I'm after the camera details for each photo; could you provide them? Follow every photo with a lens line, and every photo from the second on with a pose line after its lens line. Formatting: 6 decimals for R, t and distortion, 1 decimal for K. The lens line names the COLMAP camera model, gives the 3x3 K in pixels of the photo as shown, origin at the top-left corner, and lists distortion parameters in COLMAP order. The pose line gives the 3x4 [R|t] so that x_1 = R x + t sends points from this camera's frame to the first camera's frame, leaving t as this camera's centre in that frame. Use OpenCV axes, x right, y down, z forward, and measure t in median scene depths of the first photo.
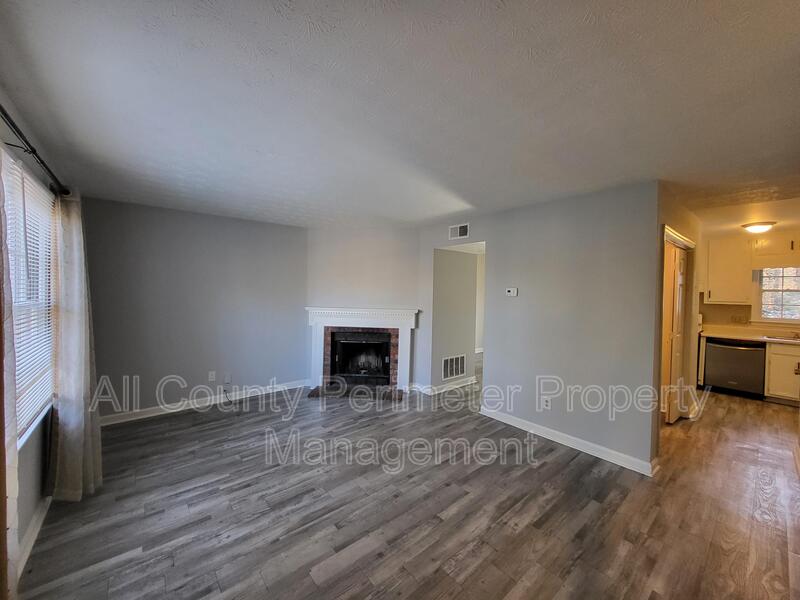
lens RADIAL K [[321.2, 0, 396.8], [0, 321.2, 300.1], [0, 0, 1]] dist [0.001191, 0.000350]
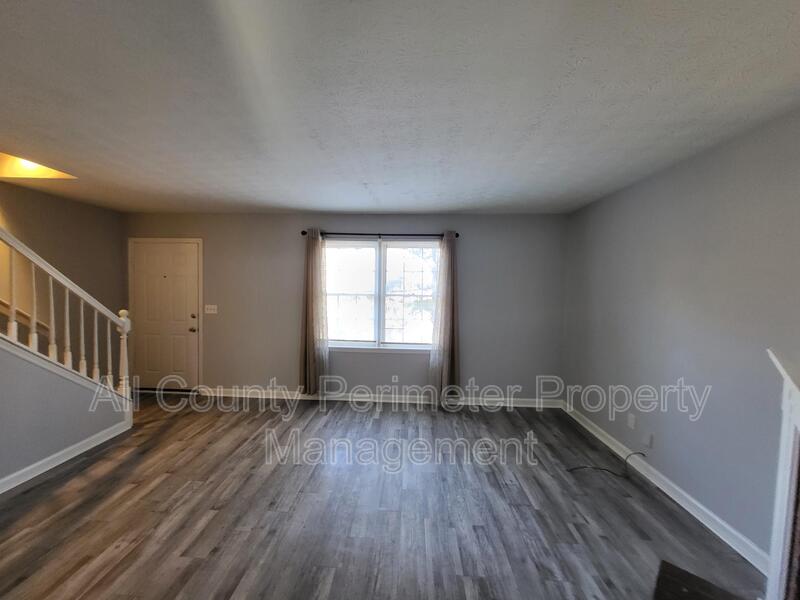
lens RADIAL K [[321.2, 0, 402.8], [0, 321.2, 302.2], [0, 0, 1]] dist [0.001191, 0.000350]
pose [[-0.680370, 0.018792, -0.732628, 0.426987], [-0.044874, 0.996727, 0.067239, -0.065286], [0.731494, 0.078624, -0.677300, 1.915133]]
